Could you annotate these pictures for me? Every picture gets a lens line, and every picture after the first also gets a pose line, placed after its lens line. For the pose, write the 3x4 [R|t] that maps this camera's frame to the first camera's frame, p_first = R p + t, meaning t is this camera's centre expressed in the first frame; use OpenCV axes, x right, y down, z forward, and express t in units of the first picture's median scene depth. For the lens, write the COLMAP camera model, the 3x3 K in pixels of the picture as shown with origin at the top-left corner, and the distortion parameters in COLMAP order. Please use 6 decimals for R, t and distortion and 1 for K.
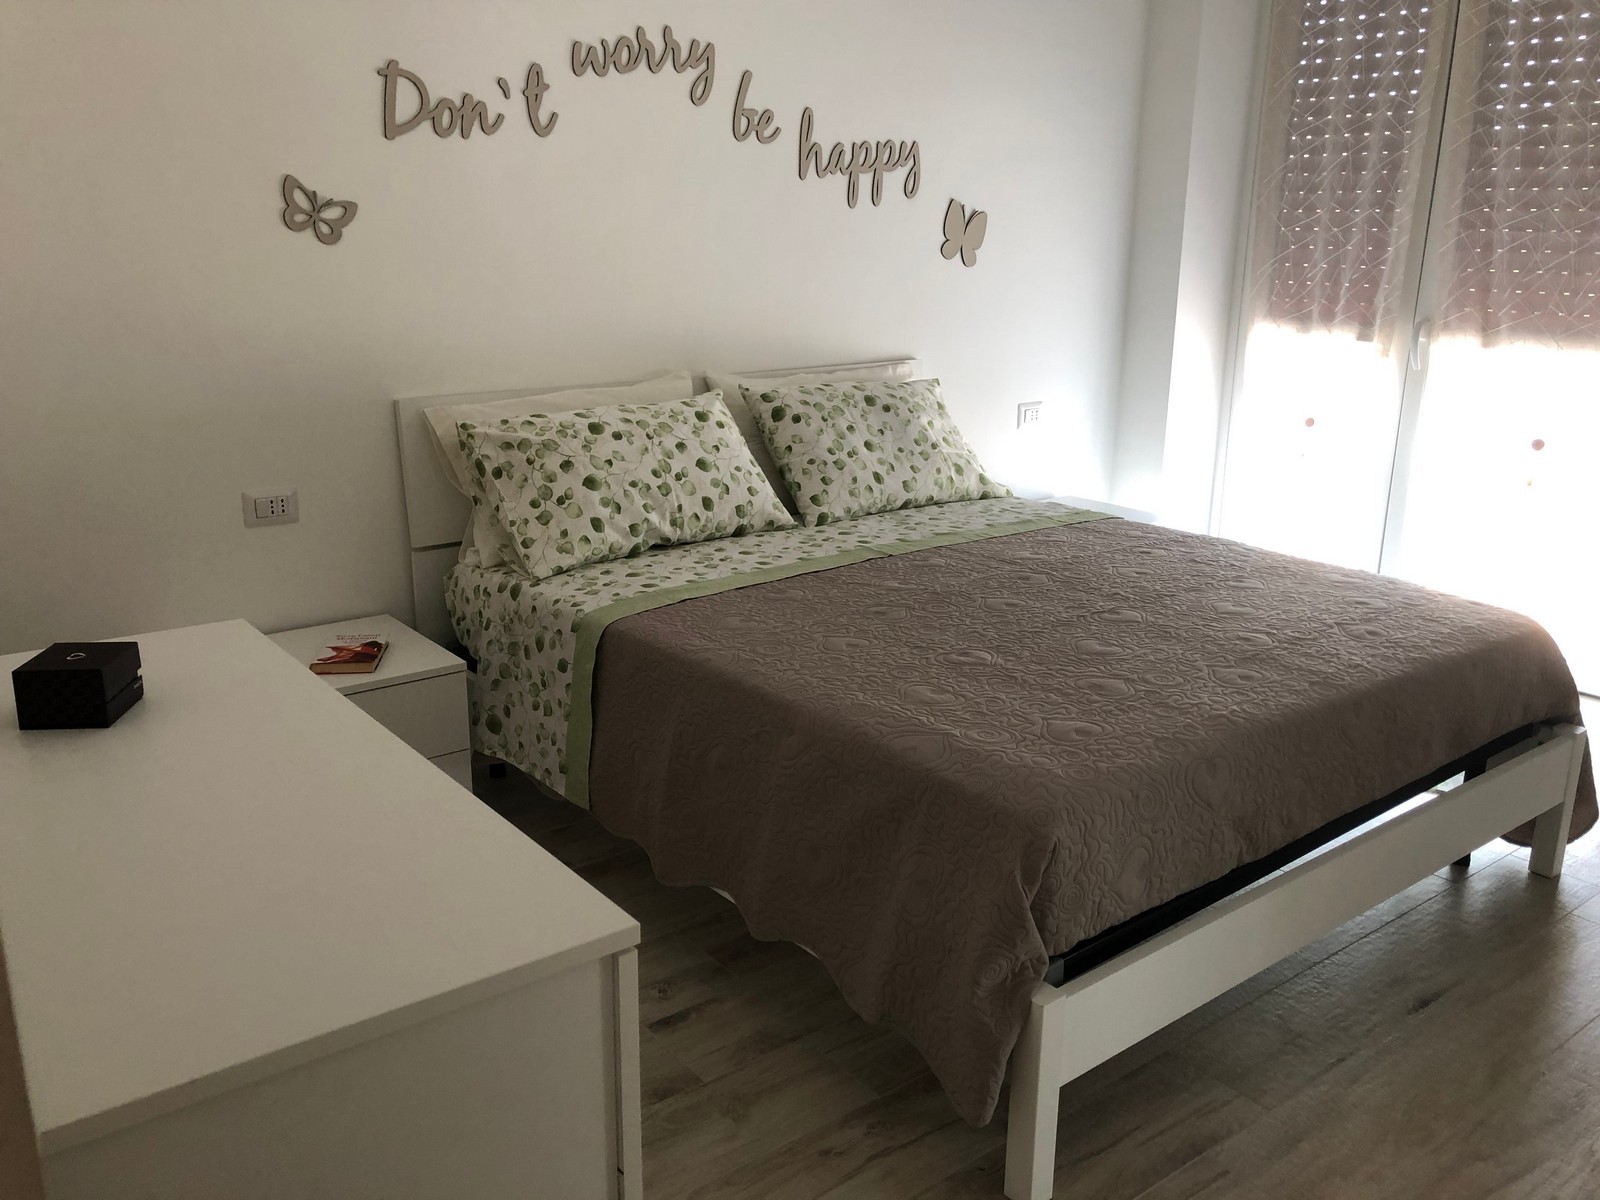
lens RADIAL K [[1323.1, 0, 776.5], [0, 1323.1, 595.8], [0, 0, 1]] dist [0.049915, -0.007381]
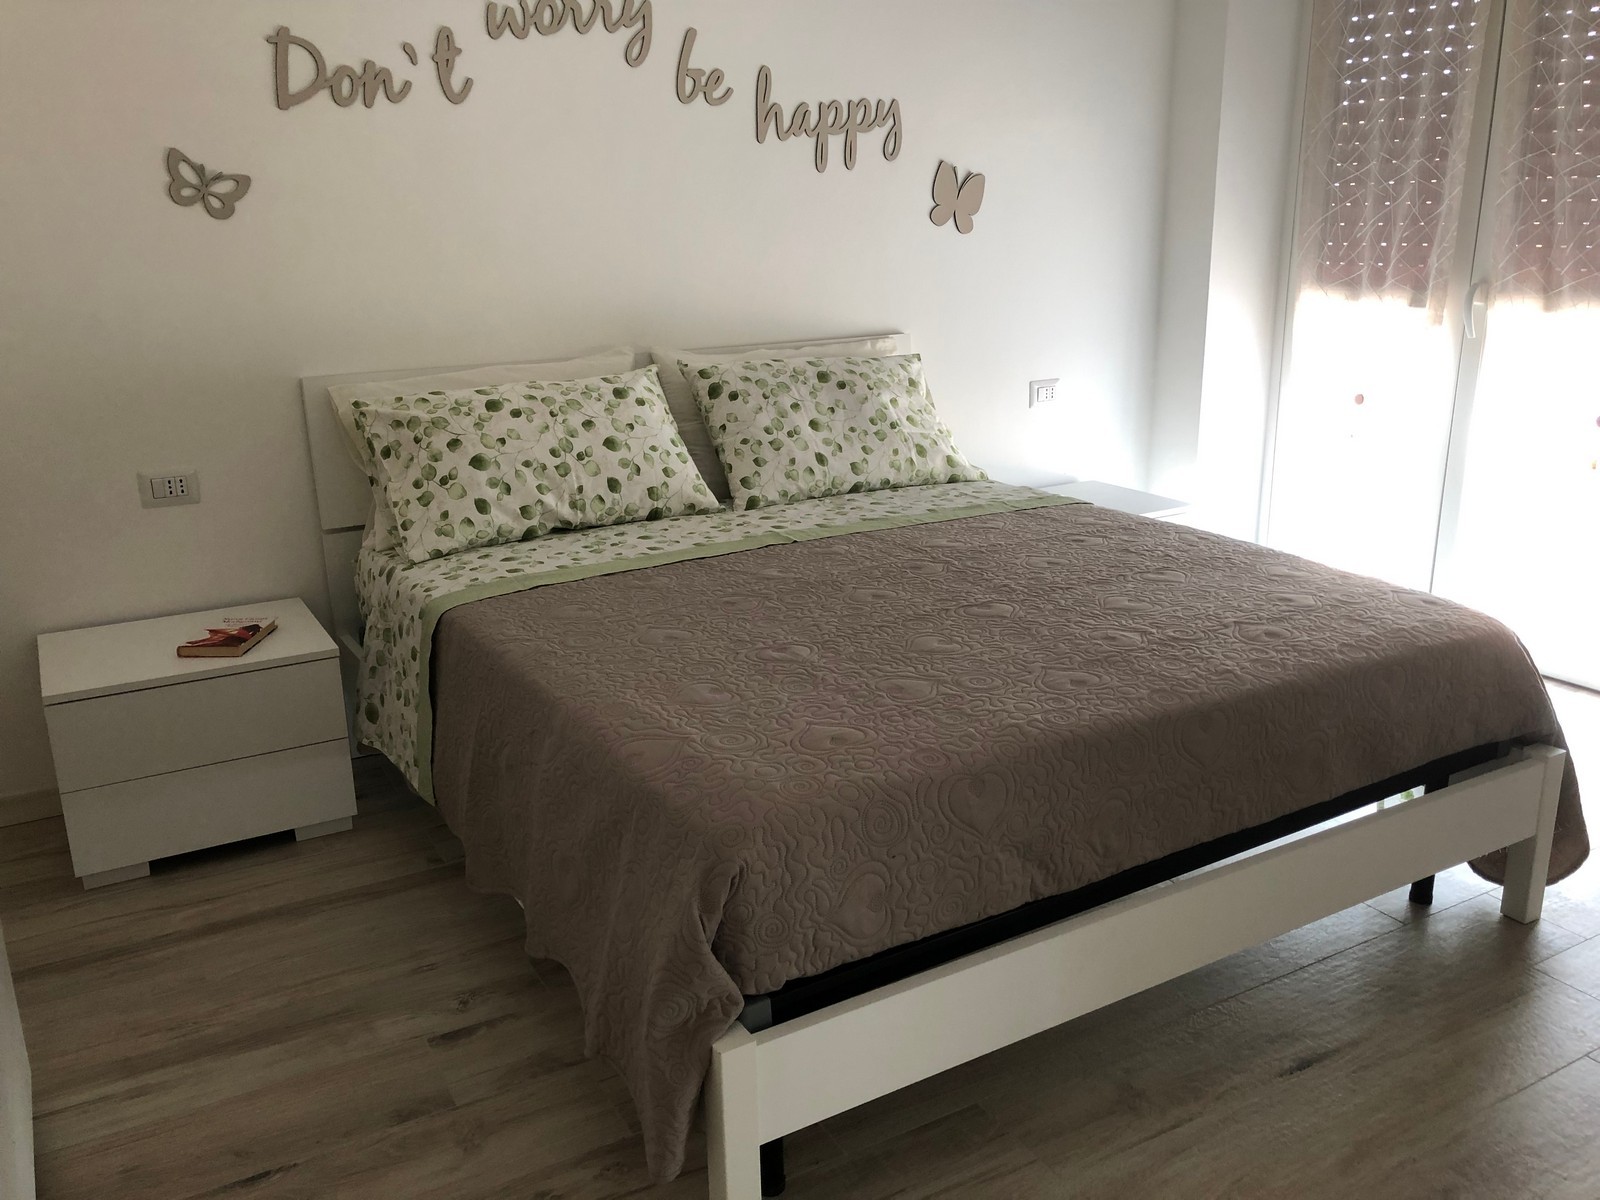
lens RADIAL K [[1327.0, 0, 770.4], [0, 1327.0, 593.4], [0, 0, 1]] dist [0.034321, 0.002664]
pose [[0.990077, 0.013911, -0.139832, 0.192992], [-0.013217, 0.999895, 0.005892, 0.000619], [0.139900, -0.003986, 0.990158, 0.076933]]
